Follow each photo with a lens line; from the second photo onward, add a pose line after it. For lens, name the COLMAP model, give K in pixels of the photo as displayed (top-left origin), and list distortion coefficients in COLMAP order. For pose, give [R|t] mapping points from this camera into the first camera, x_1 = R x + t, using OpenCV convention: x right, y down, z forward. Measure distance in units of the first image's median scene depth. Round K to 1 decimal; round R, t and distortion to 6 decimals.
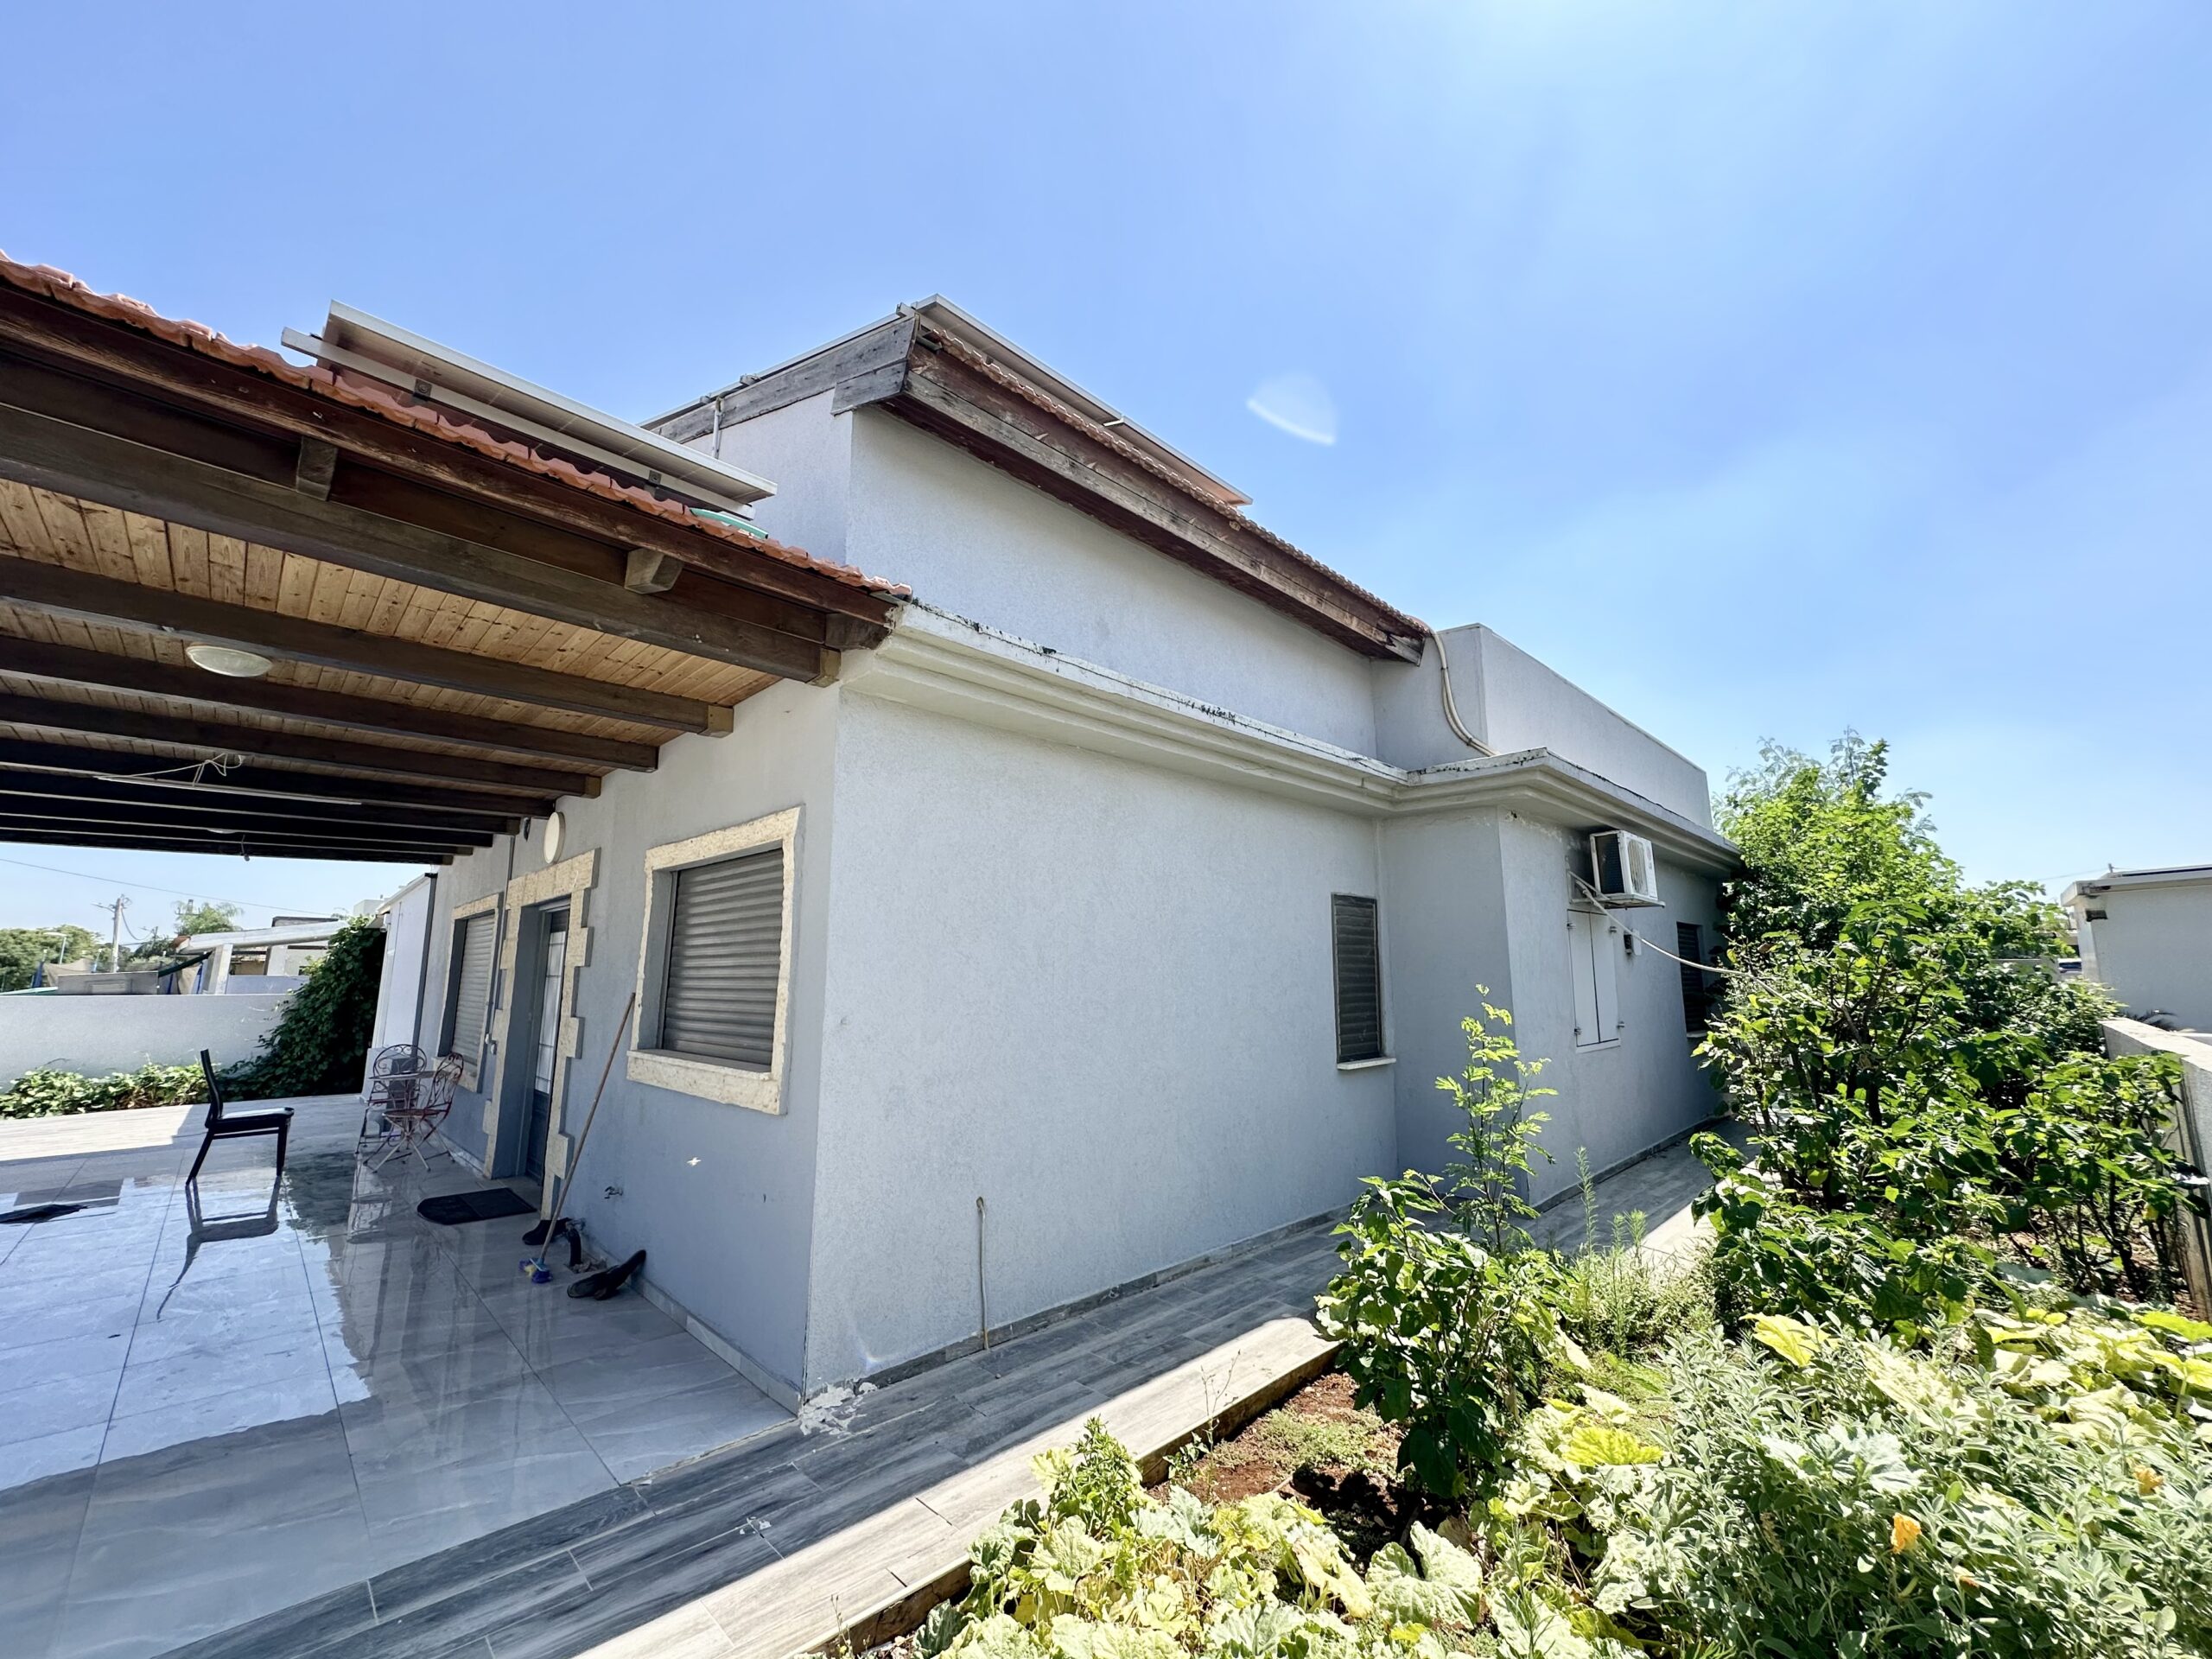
lens RADIAL K [[879.4, 0, 1110.0], [0, 879.4, 824.0], [0, 0, 1]] dist [-0.003610, 0.000761]
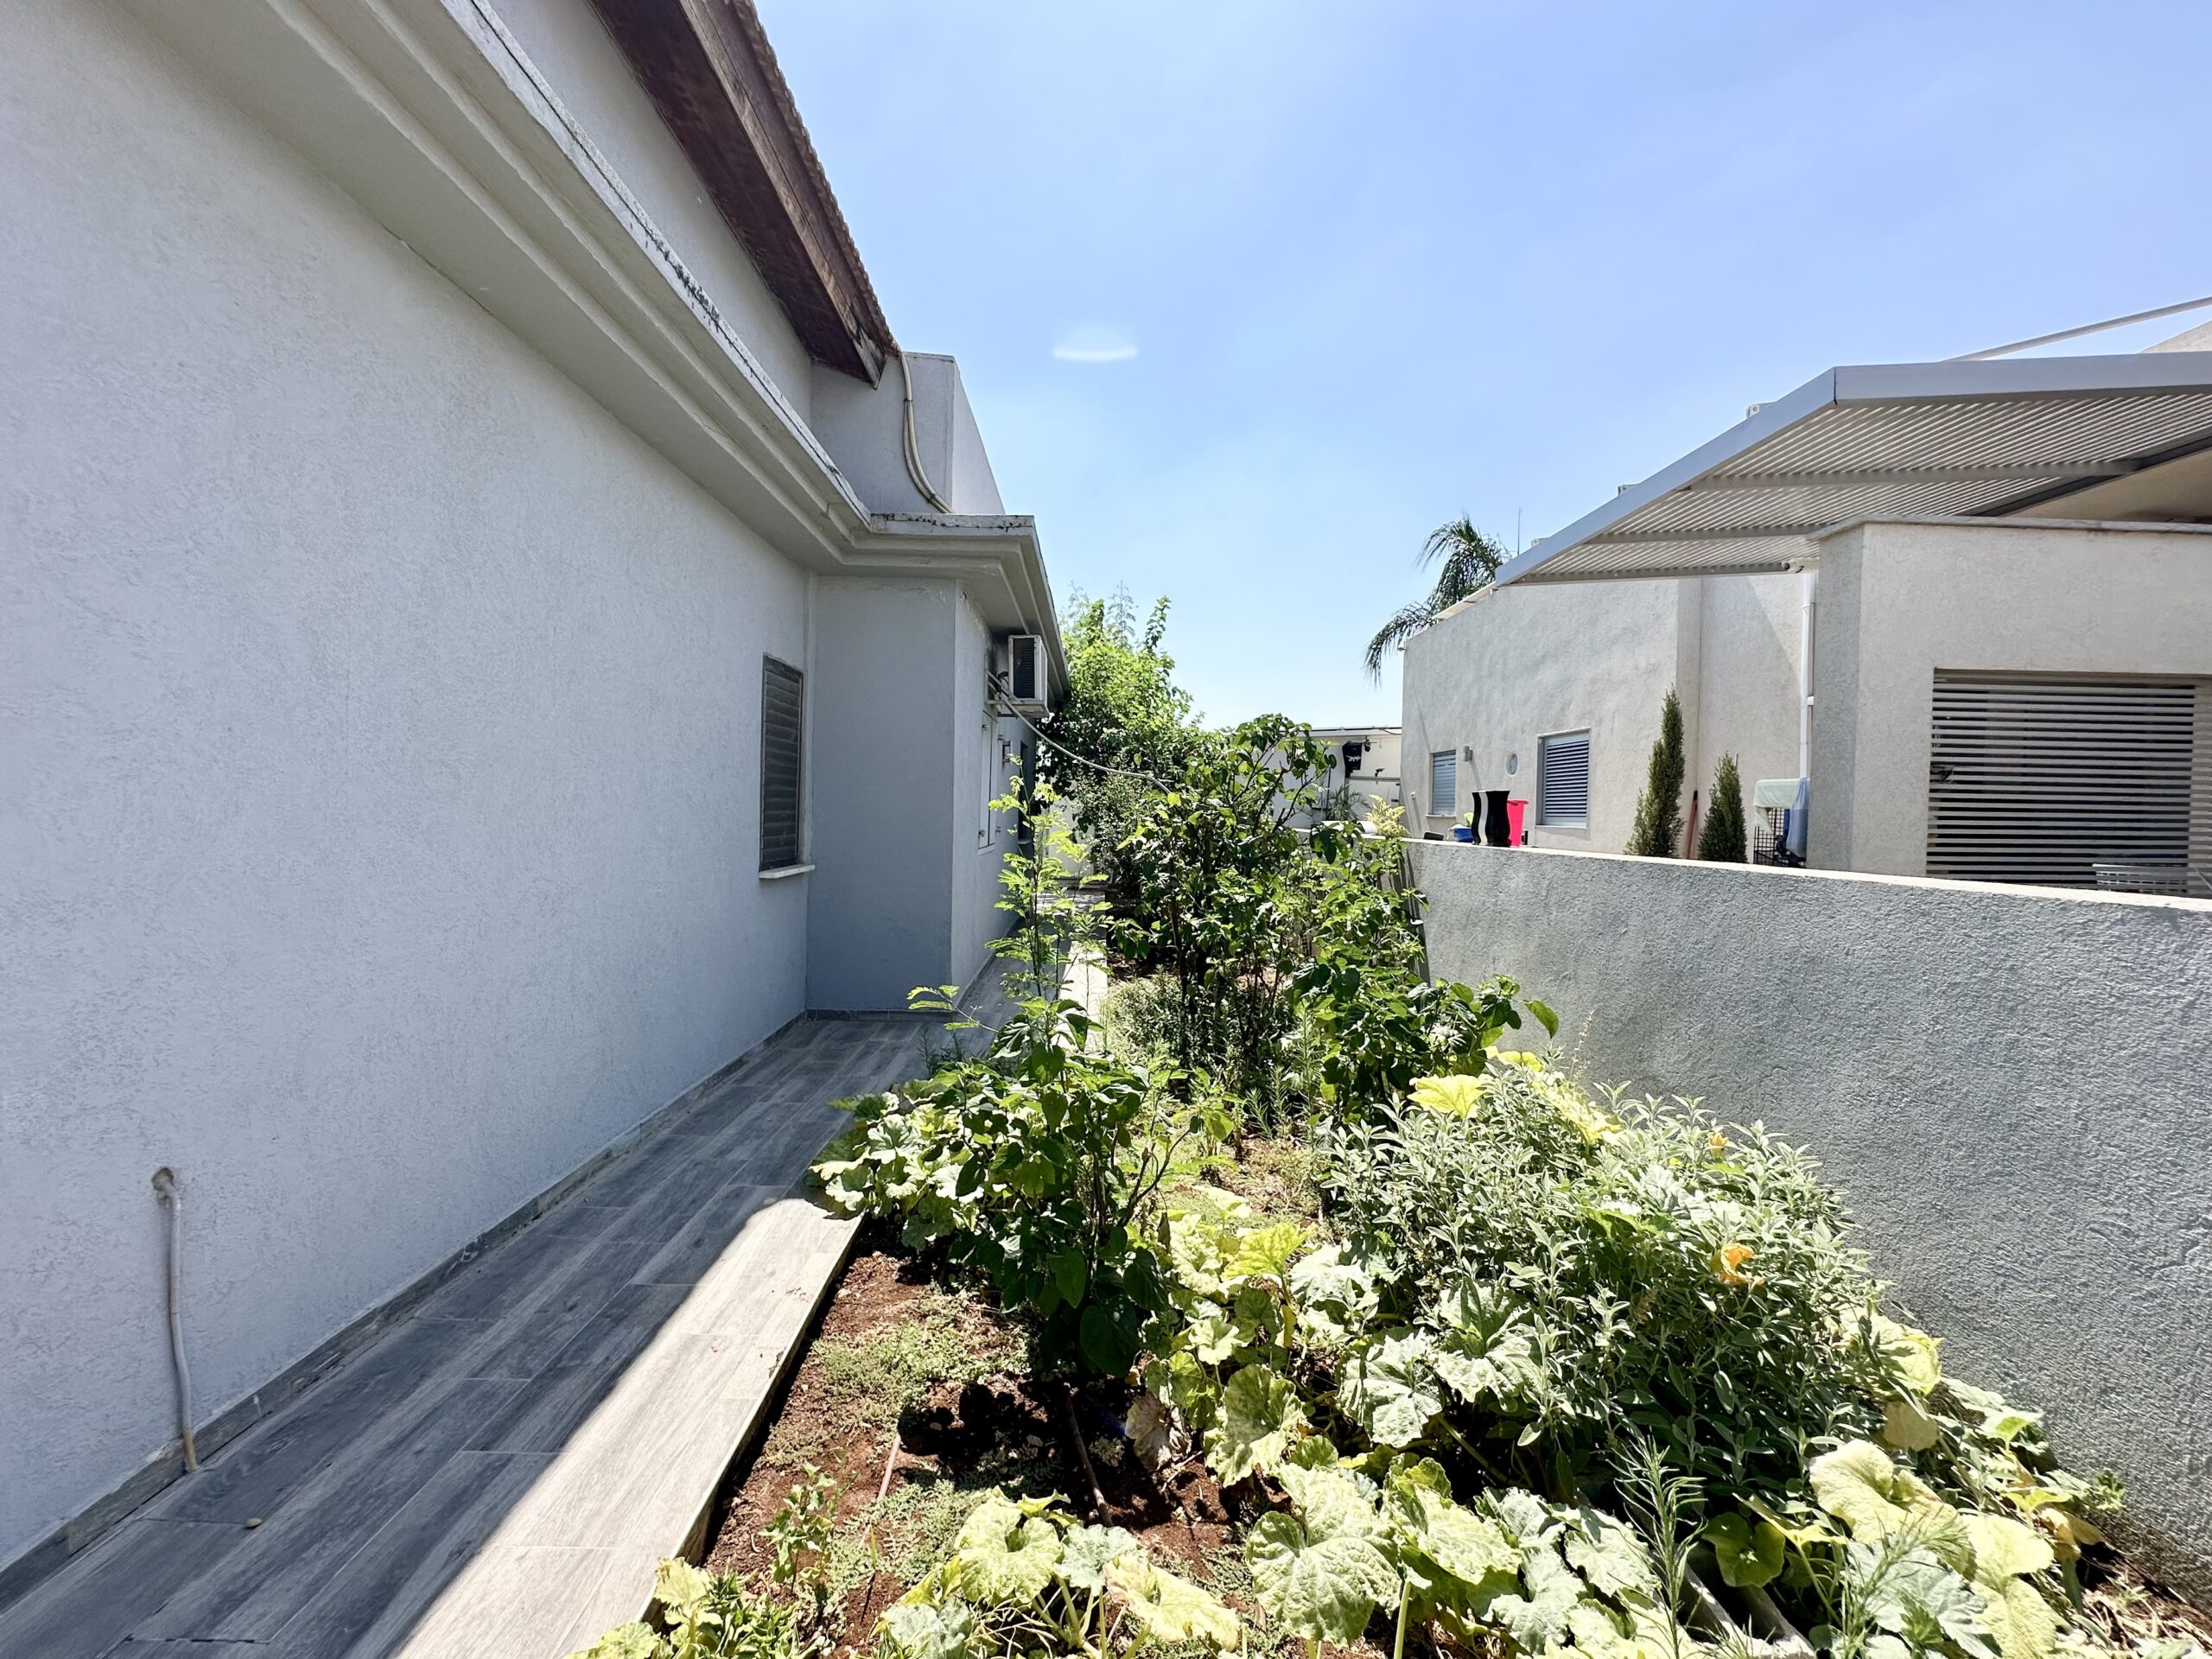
lens RADIAL K [[879.4, 0, 1102.4], [0, 879.4, 823.7], [0, 0, 1]] dist [-0.003610, 0.000761]
pose [[0.700951, 0.003484, 0.713201, -0.065163], [-0.140878, 0.980962, 0.133667, 0.064311], [-0.699157, -0.194168, 0.688097, 0.198918]]
